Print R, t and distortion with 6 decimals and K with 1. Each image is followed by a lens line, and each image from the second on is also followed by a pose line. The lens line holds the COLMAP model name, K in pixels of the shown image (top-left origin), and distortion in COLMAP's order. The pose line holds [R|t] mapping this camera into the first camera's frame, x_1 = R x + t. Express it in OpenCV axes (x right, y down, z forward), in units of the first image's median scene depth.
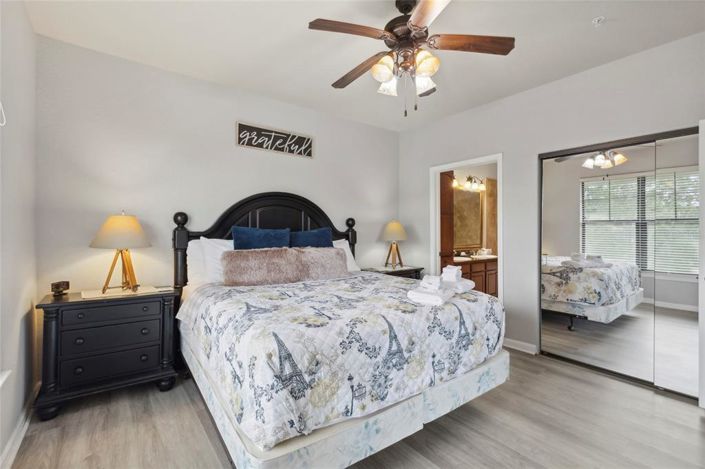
lens RADIAL K [[317.8, 0, 351.6], [0, 317.8, 232.3], [0, 0, 1]] dist [-0.002031, -0.000136]
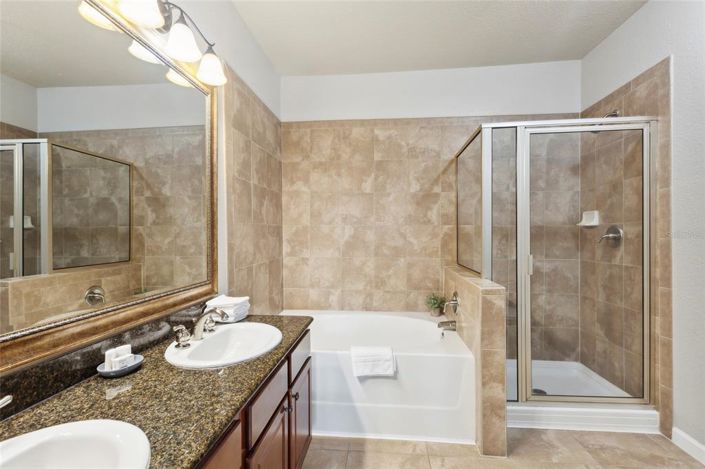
lens RADIAL K [[317.8, 0, 353.7], [0, 317.8, 235.9], [0, 0, 1]] dist [-0.002031, -0.000136]
pose [[0.679871, -0.013008, 0.733216, 0.243491], [0.015356, 0.999876, 0.003500, -0.000851], [-0.733171, 0.008880, 0.679987, 0.605887]]
